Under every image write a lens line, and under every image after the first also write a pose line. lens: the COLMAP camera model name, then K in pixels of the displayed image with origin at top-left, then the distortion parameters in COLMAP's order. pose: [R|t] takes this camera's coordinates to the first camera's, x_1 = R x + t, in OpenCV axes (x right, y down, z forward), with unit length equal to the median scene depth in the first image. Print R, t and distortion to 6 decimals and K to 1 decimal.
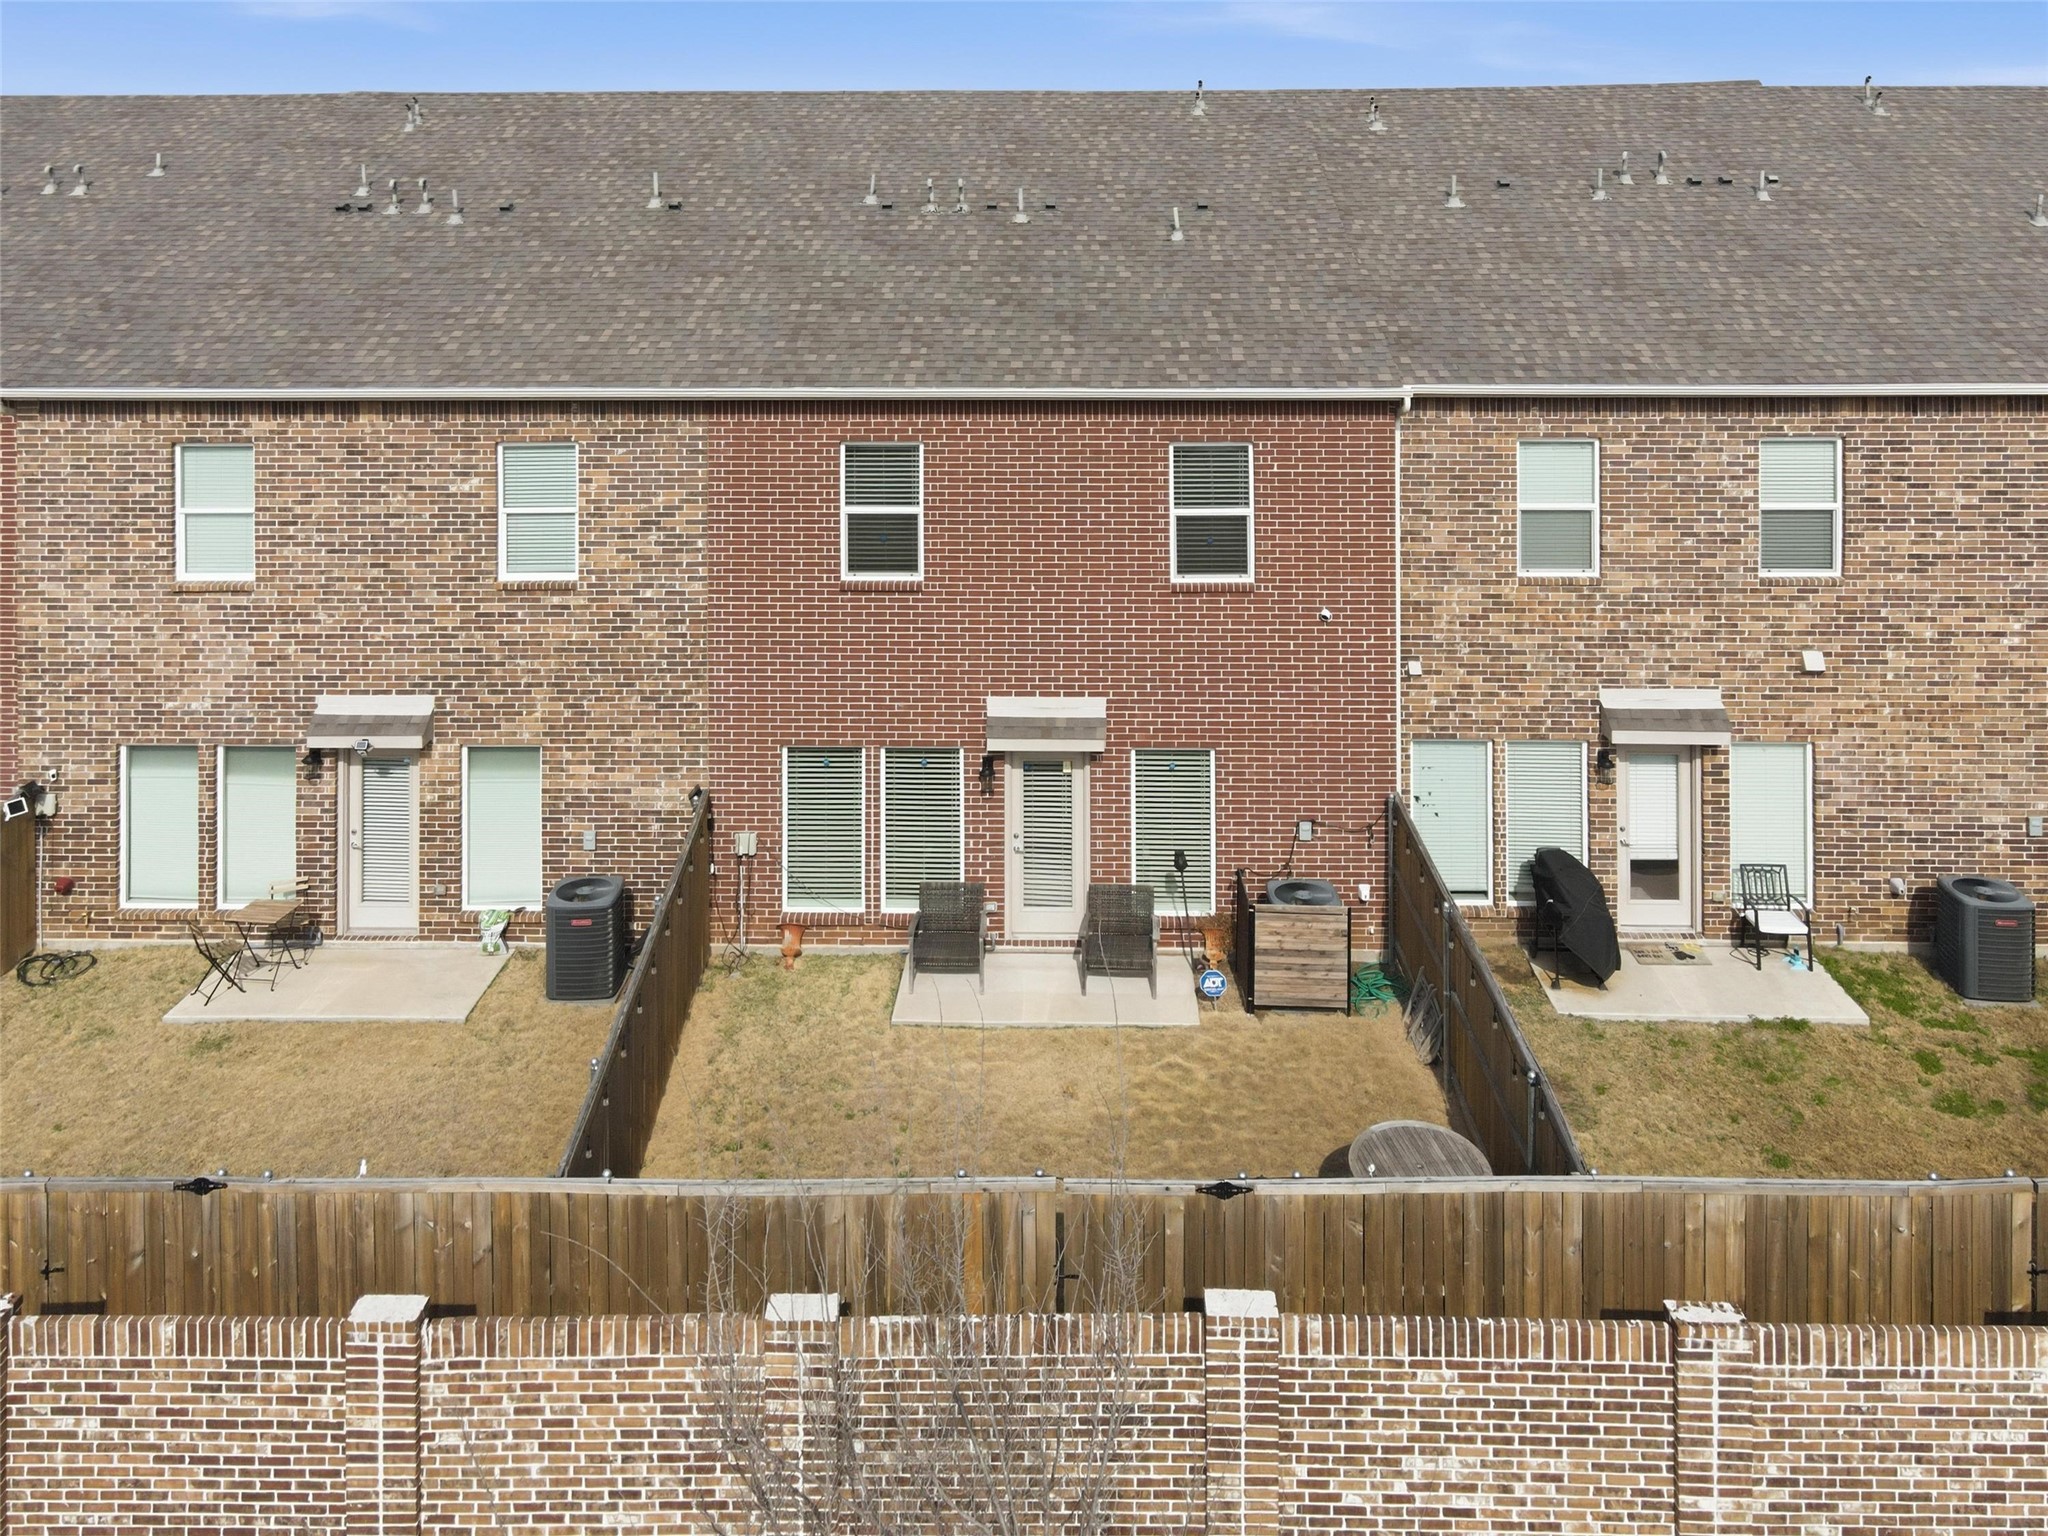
lens RADIAL K [[1456.0, 0, 1023.7], [0, 1456.0, 305.6], [0, 0, 1]] dist [-0.006791, -0.003928]
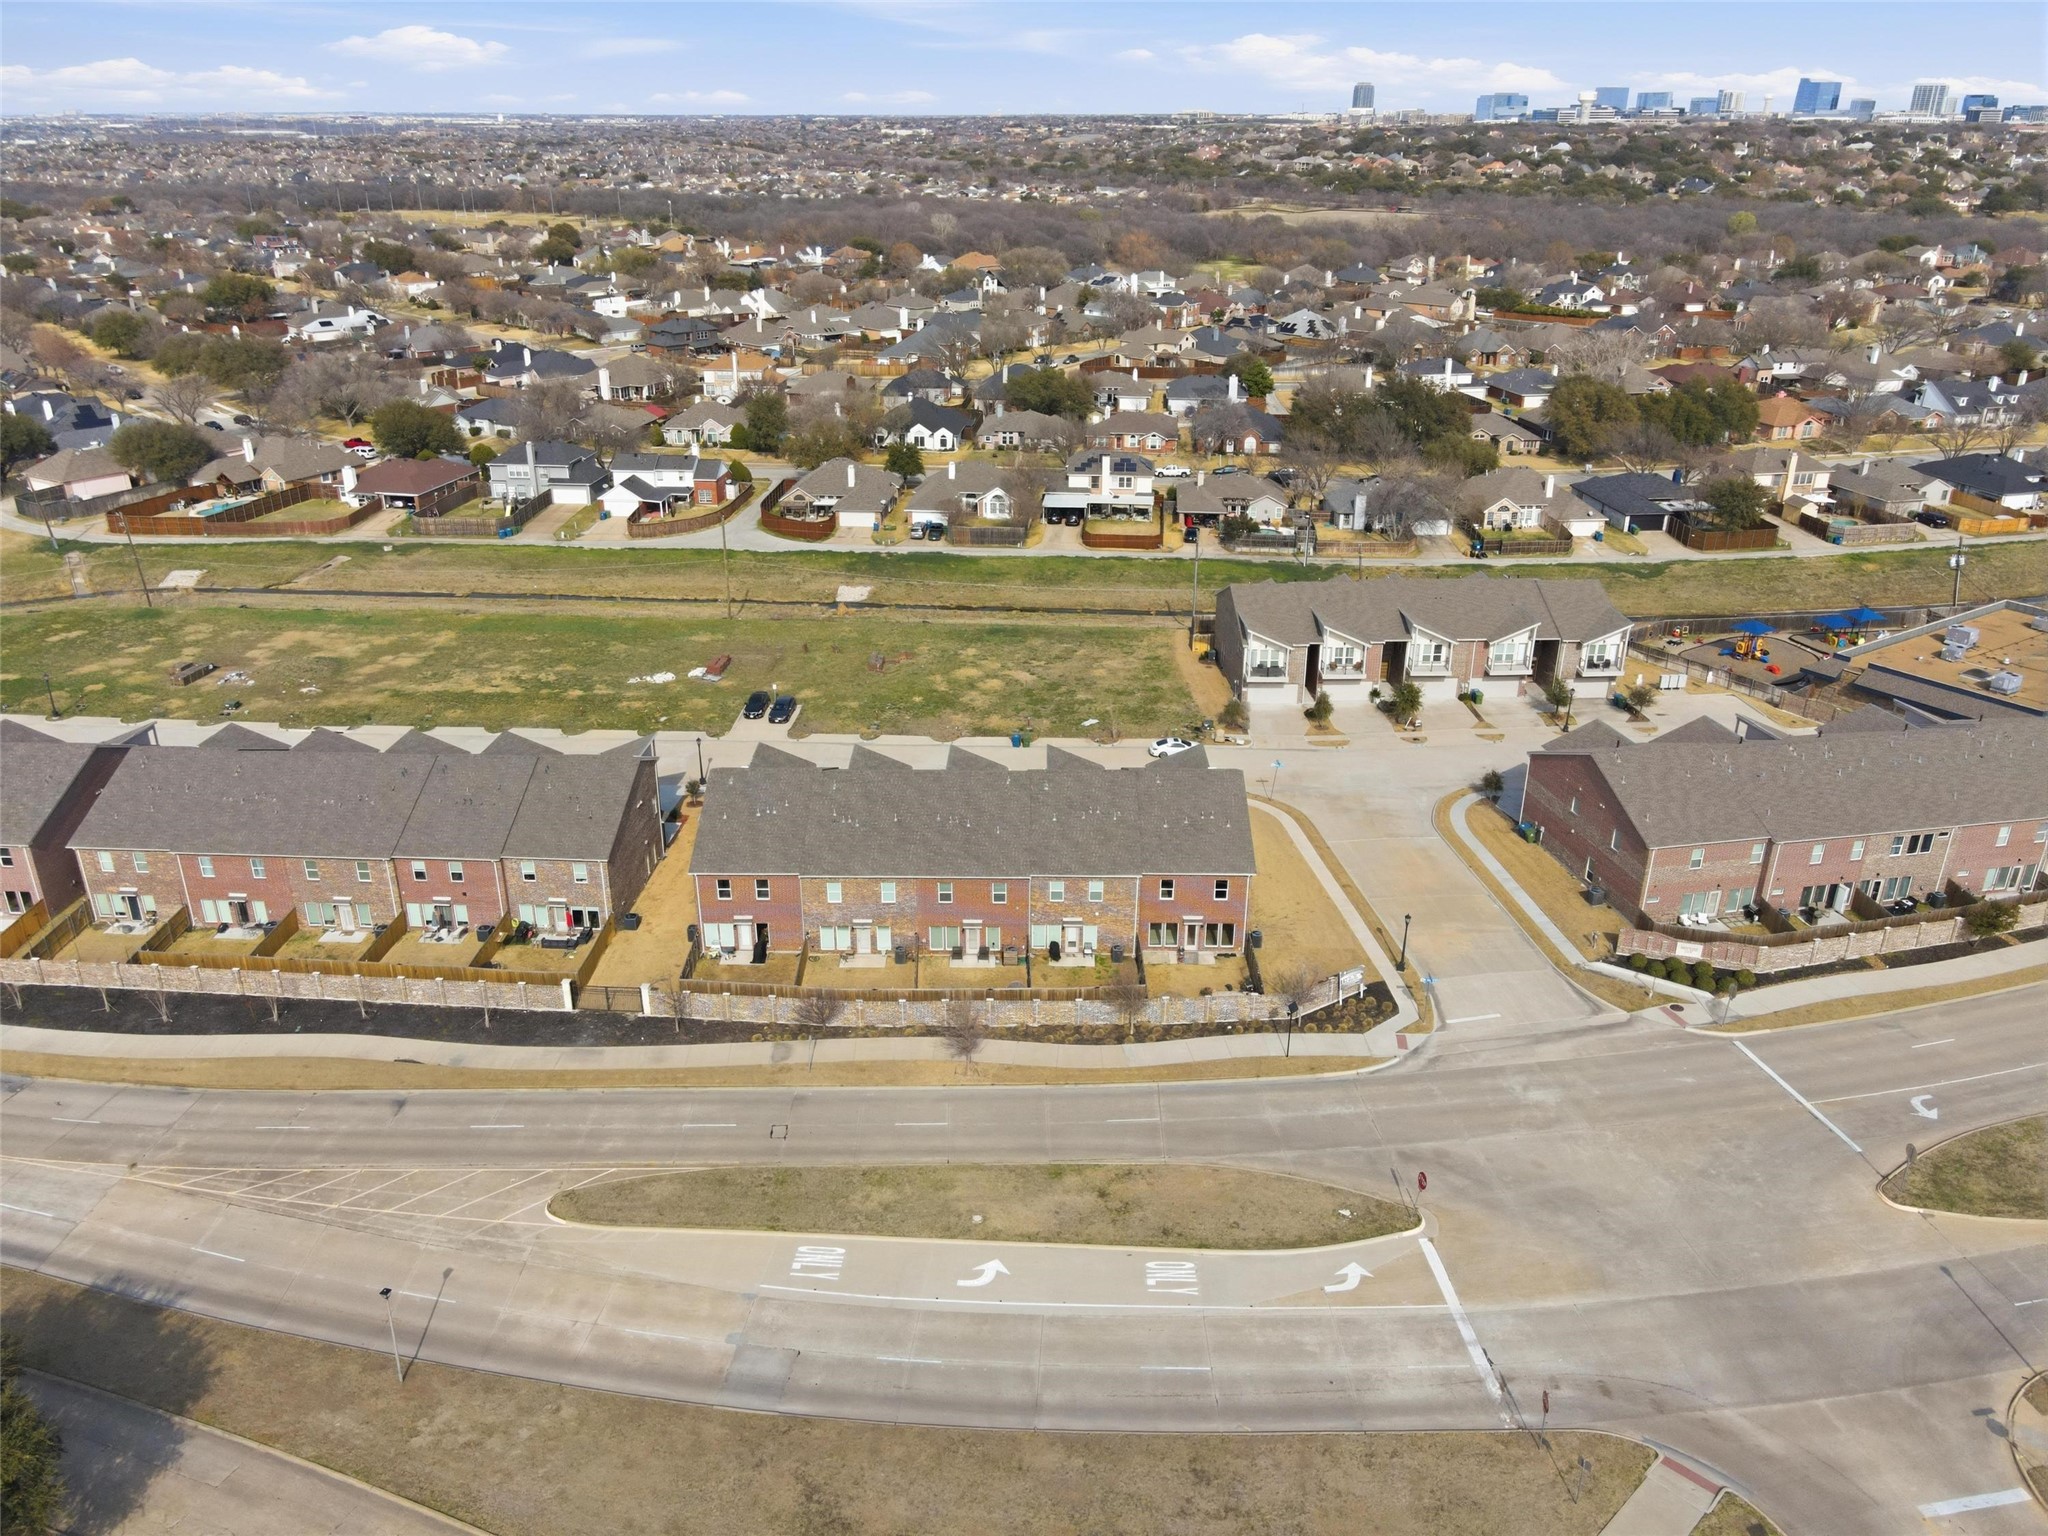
lens RADIAL K [[1439.8, 0, 1024.0], [0, 1439.8, 768.0], [0, 0, 1]] dist [-0.000440, -0.002310]
pose [[0.999778, -0.002188, 0.020950, 0.107237], [-0.006304, 0.917932, 0.396689, -2.738943], [-0.020099, -0.396733, 0.917714, -4.345284]]
